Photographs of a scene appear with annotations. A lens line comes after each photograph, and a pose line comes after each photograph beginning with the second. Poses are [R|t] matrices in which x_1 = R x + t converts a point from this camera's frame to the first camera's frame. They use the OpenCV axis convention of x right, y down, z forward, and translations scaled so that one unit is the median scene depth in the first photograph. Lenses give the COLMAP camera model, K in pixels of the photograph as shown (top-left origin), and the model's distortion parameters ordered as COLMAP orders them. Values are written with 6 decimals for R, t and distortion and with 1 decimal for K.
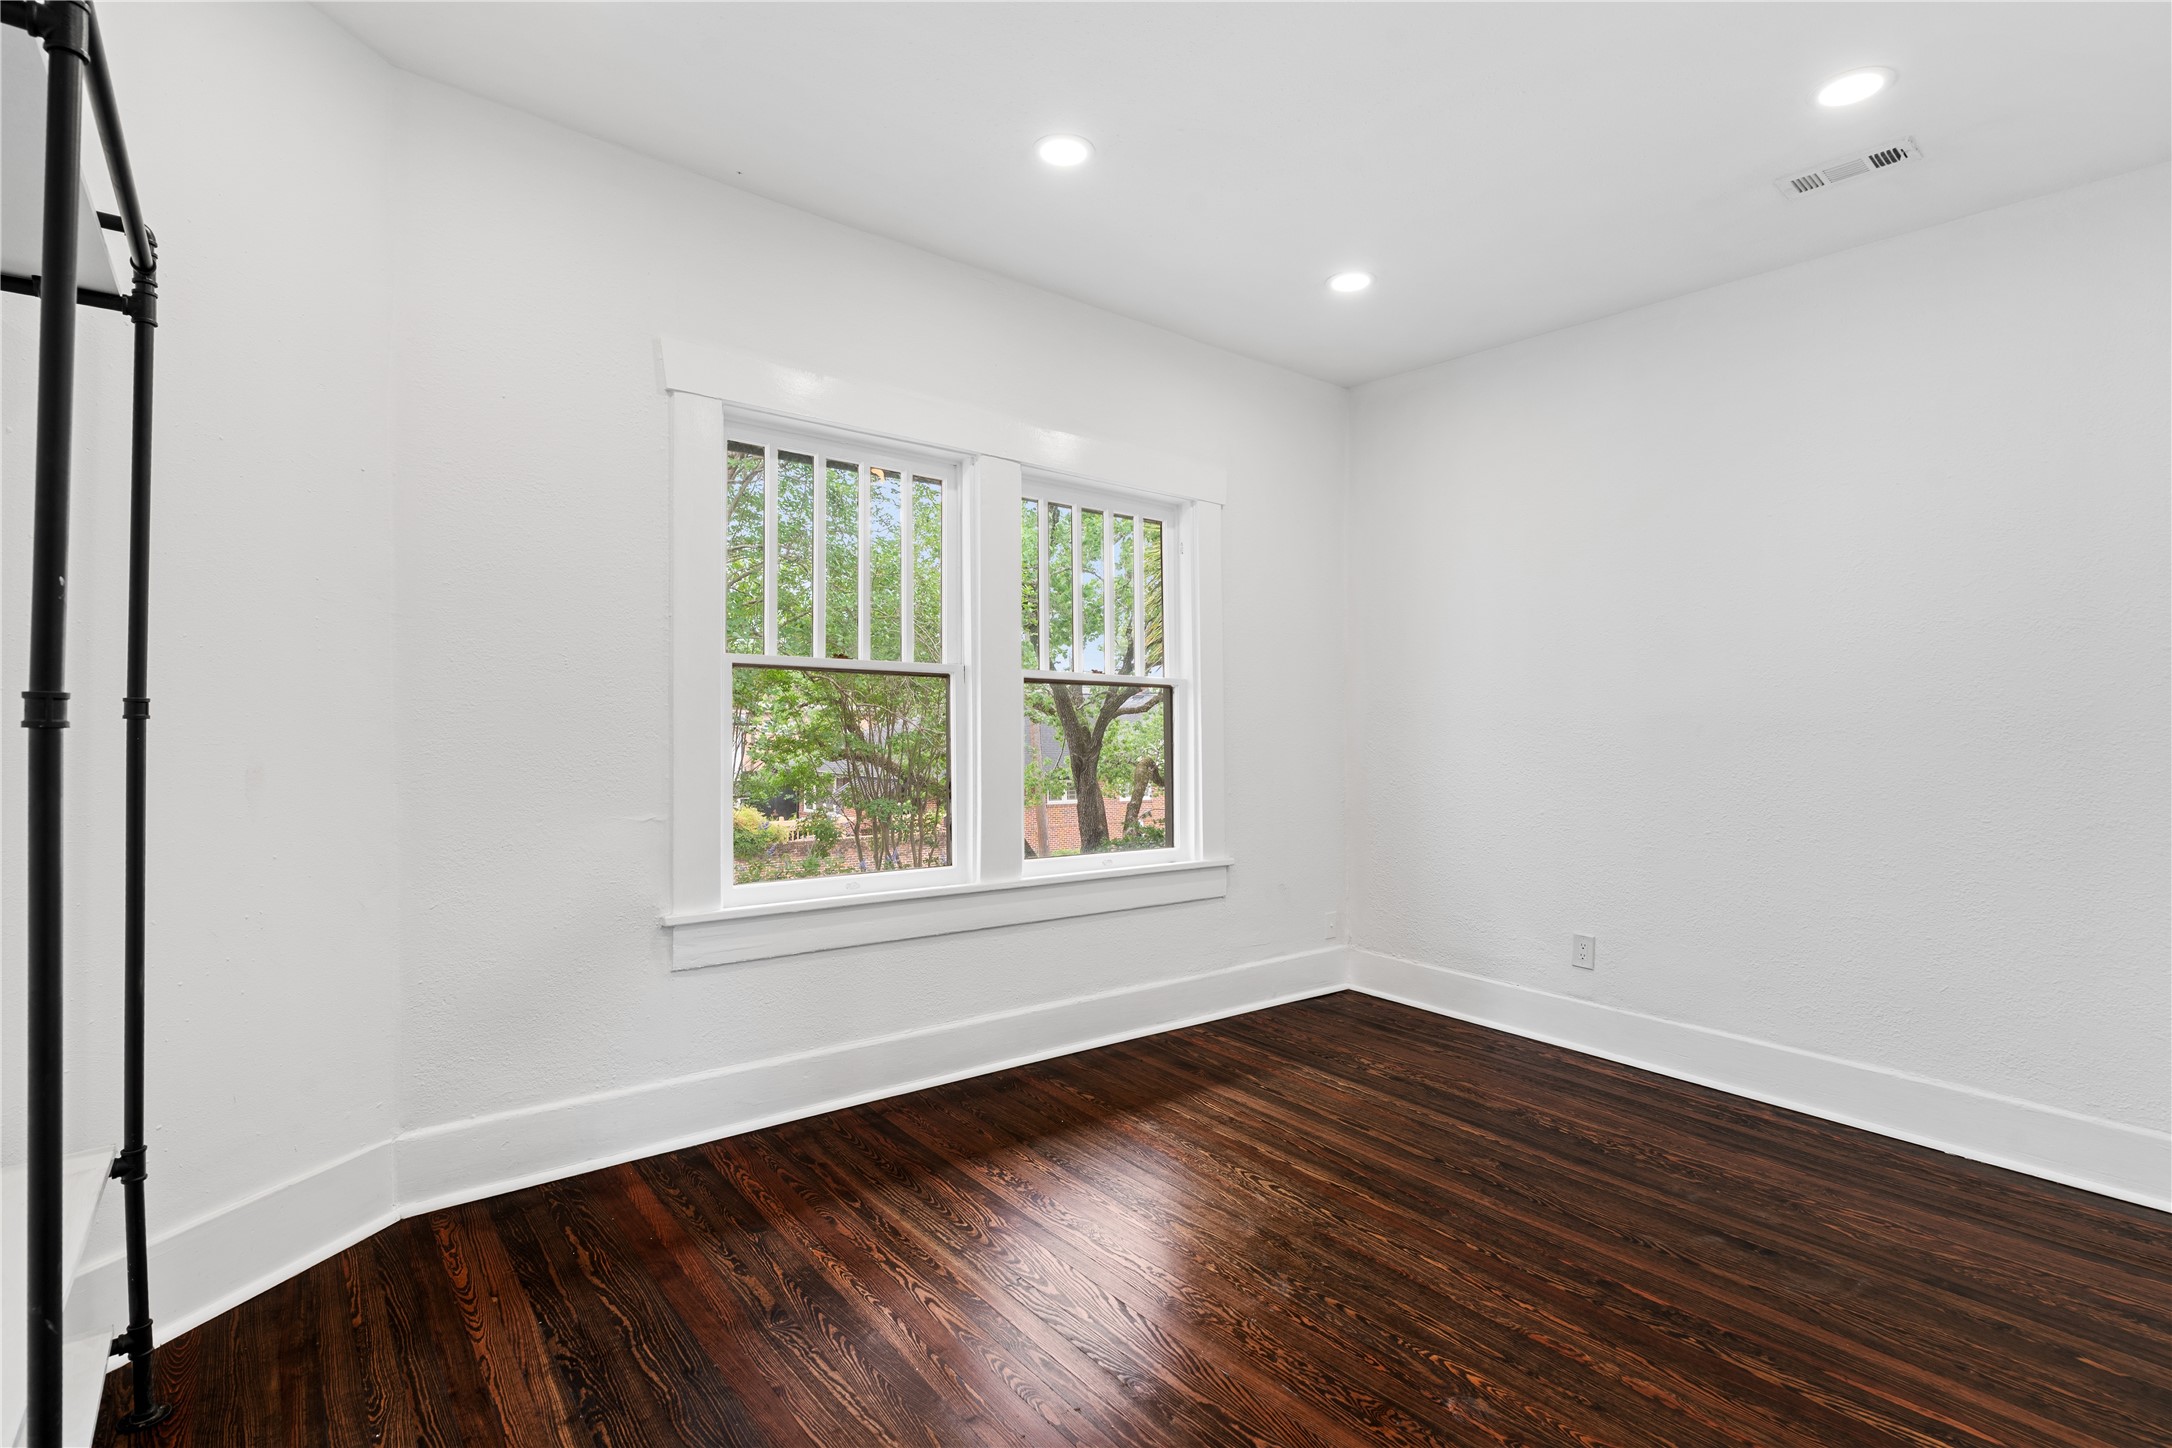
lens RADIAL K [[992.5, 0, 1087.0], [0, 992.5, 722.6], [0, 0, 1]] dist [-0.002343, -0.000208]
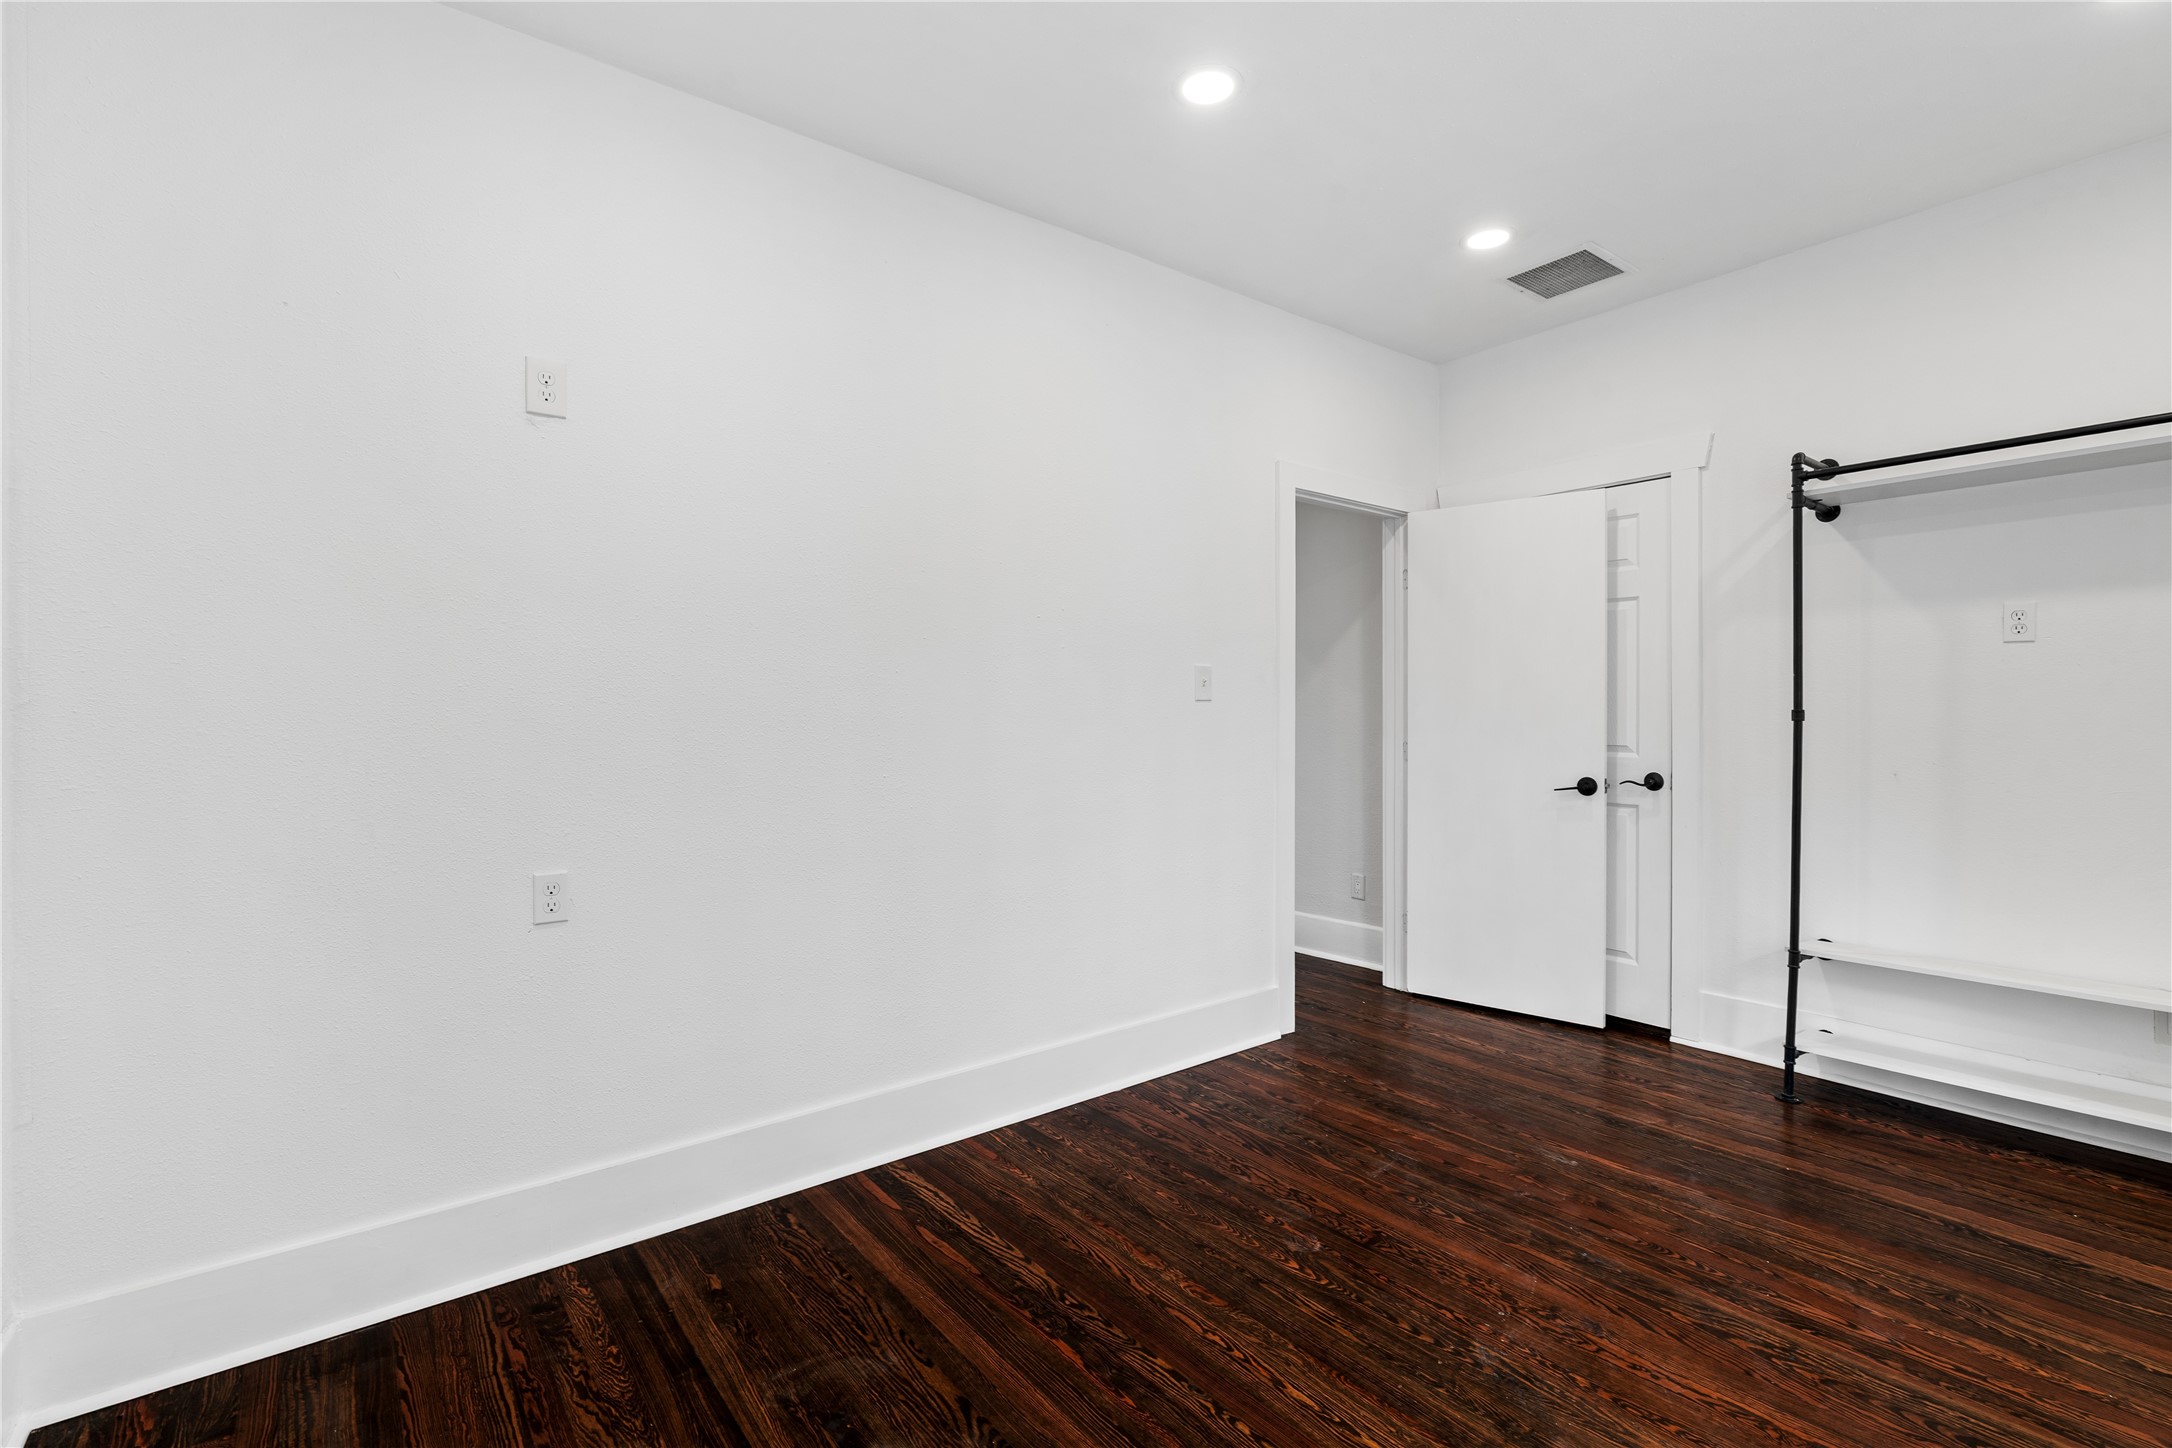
lens RADIAL K [[992.5, 0, 1084.8], [0, 992.5, 722.3], [0, 0, 1]] dist [-0.002343, -0.000208]
pose [[-0.999867, -0.016101, 0.002506, 0.592635], [-0.016107, 0.999867, -0.002540, 0.025890], [-0.002465, -0.002580, -0.999994, 1.999980]]
